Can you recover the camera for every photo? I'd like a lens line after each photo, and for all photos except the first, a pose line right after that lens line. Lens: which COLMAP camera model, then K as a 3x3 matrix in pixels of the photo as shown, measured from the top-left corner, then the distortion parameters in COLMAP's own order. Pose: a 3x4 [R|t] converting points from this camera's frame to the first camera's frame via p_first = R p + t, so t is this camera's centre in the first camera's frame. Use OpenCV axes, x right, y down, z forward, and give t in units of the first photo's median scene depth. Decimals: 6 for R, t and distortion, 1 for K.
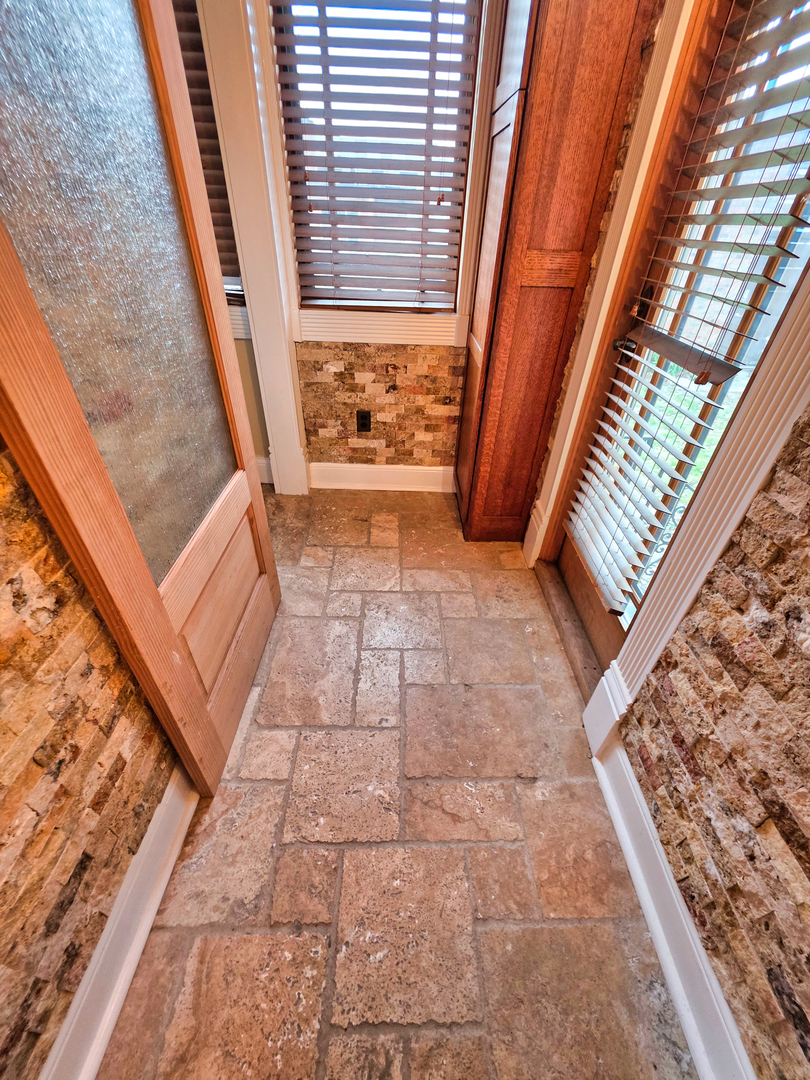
lens RADIAL K [[433.1, 0, 408.5], [0, 433.1, 546.9], [0, 0, 1]] dist [-0.000143, 0.000245]
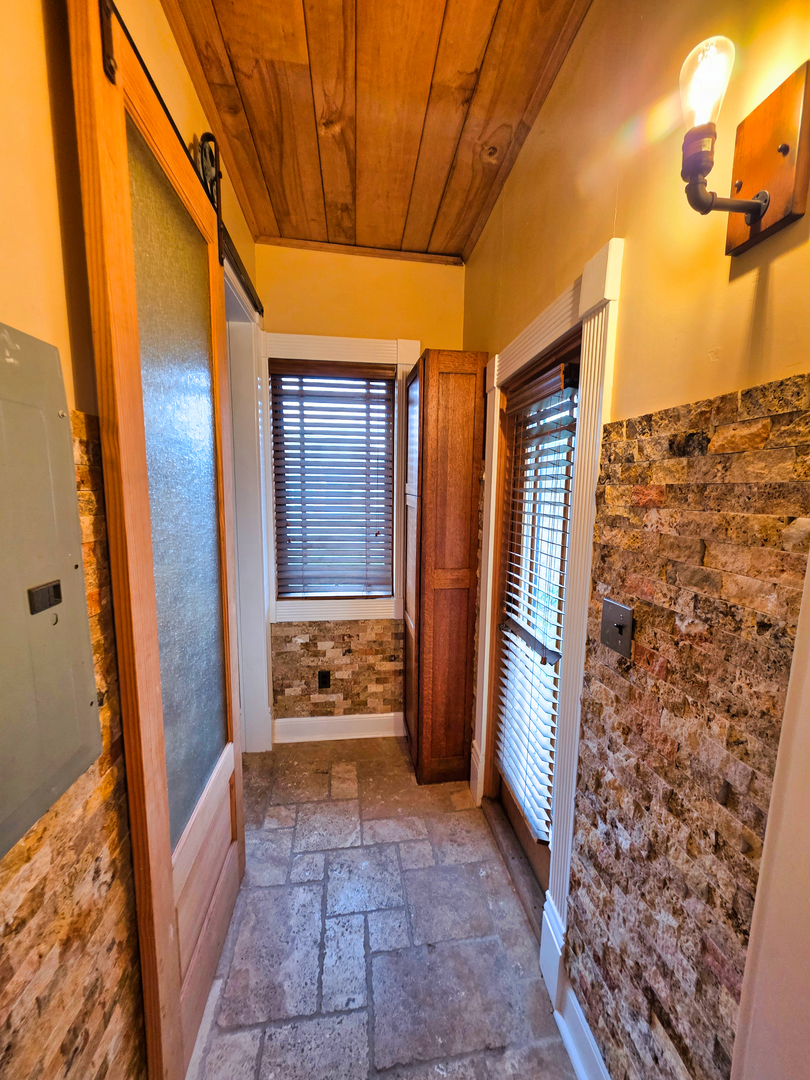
lens RADIAL K [[433.1, 0, 408.4], [0, 433.1, 546.9], [0, 0, 1]] dist [-0.000143, 0.000245]
pose [[0.991972, -0.040620, 0.119760, -0.001988], [0.094020, 0.870219, -0.483610, -0.012942], [-0.084573, 0.490987, 0.867052, -0.336956]]
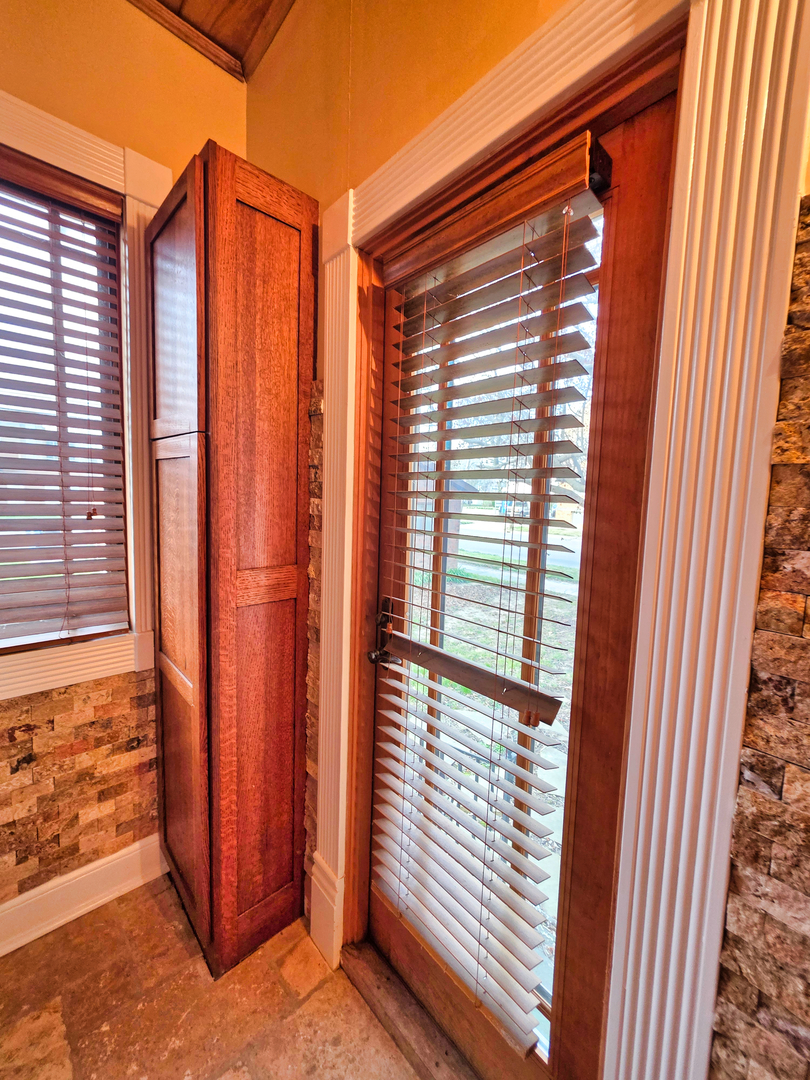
lens RADIAL K [[433.1, 0, 403.1], [0, 433.1, 532.7], [0, 0, 1]] dist [-0.000143, 0.000245]
pose [[0.740482, -0.073150, 0.668084, -0.037485], [0.401913, 0.844920, -0.352954, -0.289675], [-0.538659, 0.529867, 0.655048, 0.214624]]
